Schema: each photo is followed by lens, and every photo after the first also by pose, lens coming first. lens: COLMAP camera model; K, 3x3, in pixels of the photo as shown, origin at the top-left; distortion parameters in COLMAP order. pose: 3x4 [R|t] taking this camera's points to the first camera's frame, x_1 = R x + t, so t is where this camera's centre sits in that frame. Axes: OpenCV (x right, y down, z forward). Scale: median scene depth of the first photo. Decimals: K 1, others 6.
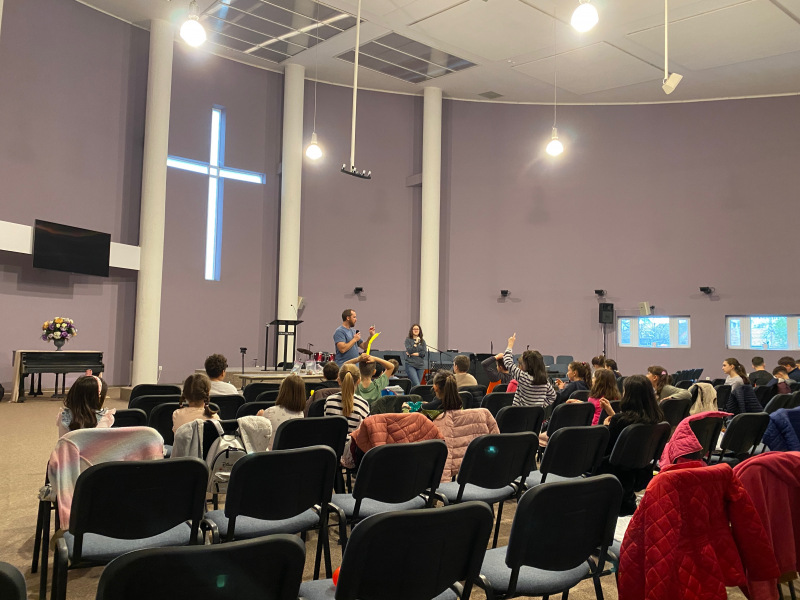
lens RADIAL K [[609.1, 0, 399.4], [0, 609.1, 305.0], [0, 0, 1]] dist [0.053276, -0.059828]
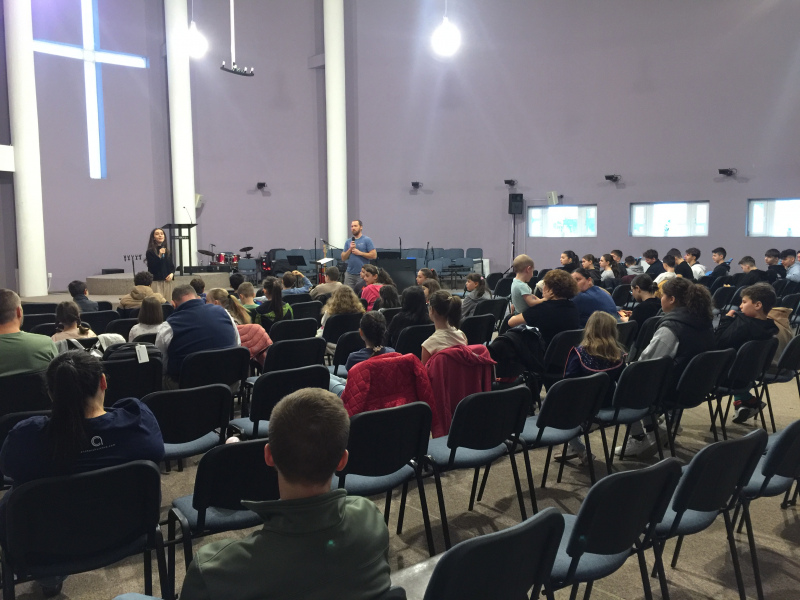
lens RADIAL K [[682.7, 0, 390.9], [0, 682.7, 295.4], [0, 0, 1]] dist [0.080939, -0.090625]
pose [[0.996329, -0.037149, 0.077120, 0.049938], [0.024401, 0.986798, 0.160107, -0.024032], [-0.082050, -0.157637, 0.984082, -0.097313]]
